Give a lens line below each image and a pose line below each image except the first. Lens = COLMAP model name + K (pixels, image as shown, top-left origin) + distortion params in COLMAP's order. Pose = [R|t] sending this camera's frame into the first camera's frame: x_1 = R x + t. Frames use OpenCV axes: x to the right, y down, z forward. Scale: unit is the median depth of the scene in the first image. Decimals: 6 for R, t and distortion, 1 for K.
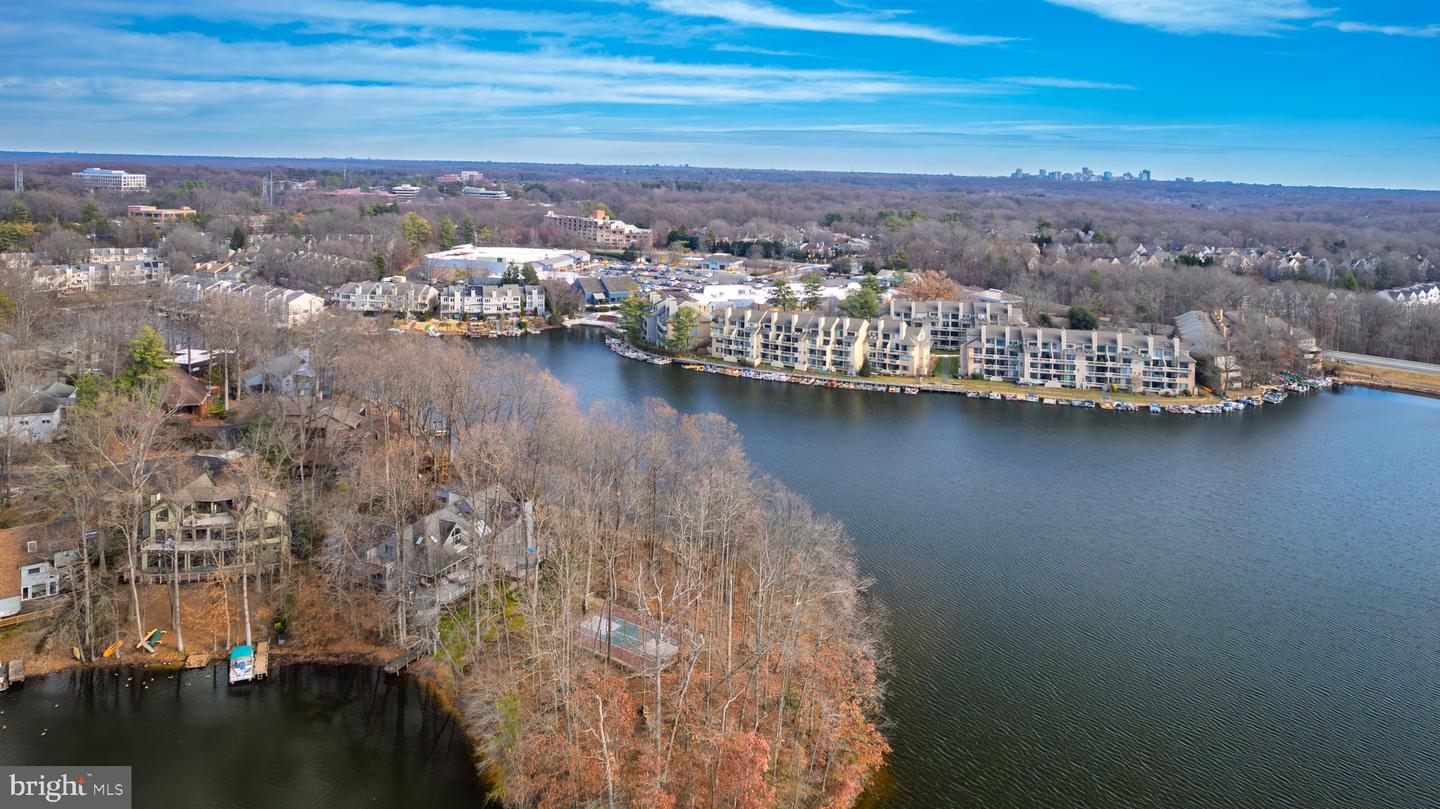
lens RADIAL K [[928.8, 0, 688.3], [0, 928.8, 292.0], [0, 0, 1]] dist [-0.055219, 0.047306]
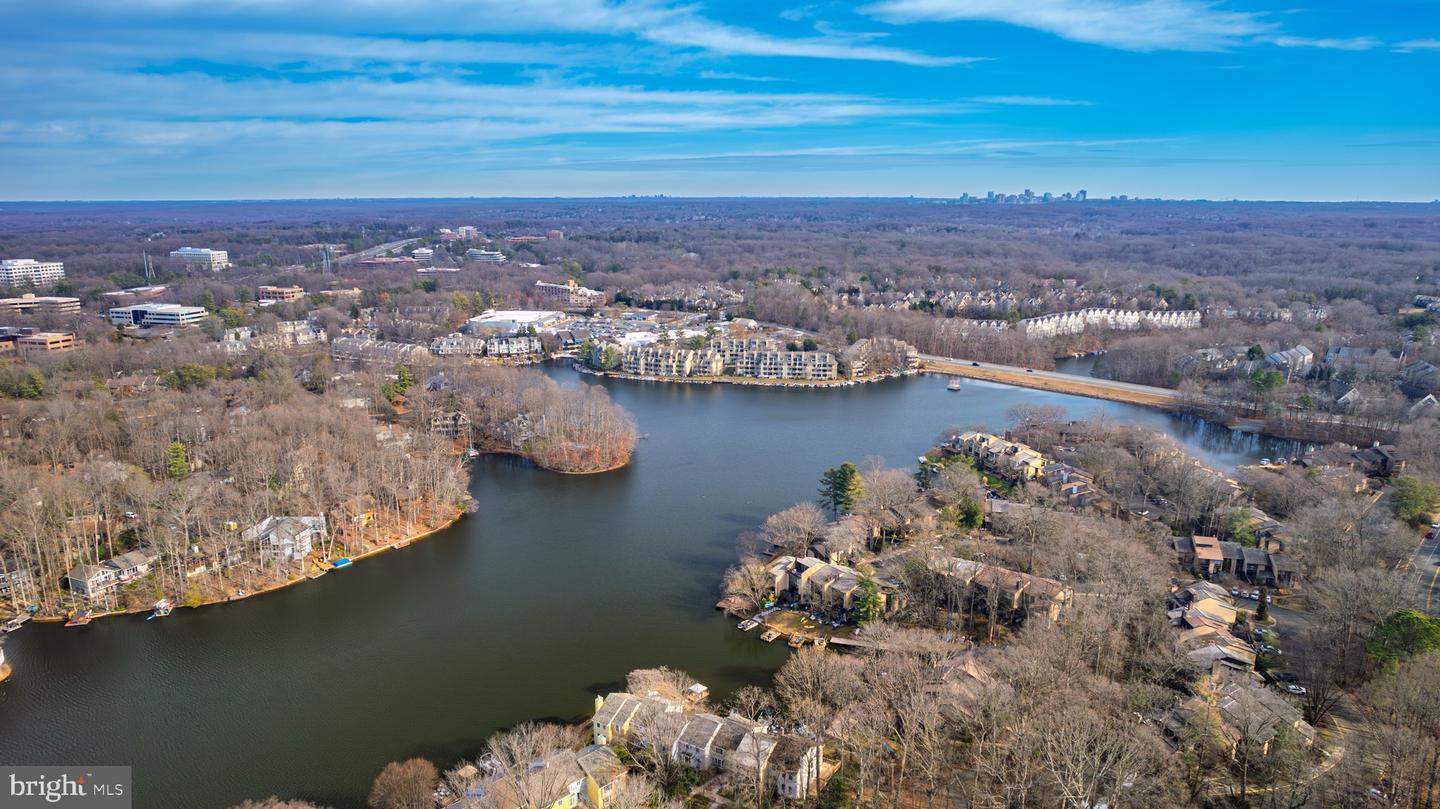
lens RADIAL K [[886.4, 0, 697.8], [0, 886.4, 413.3], [0, 0, 1]] dist [-0.054985, 0.050664]
pose [[0.998908, -0.038499, 0.026479, 0.122777], [0.035332, 0.993177, 0.111133, -0.045223], [-0.030577, -0.110076, 0.993453, -0.899392]]
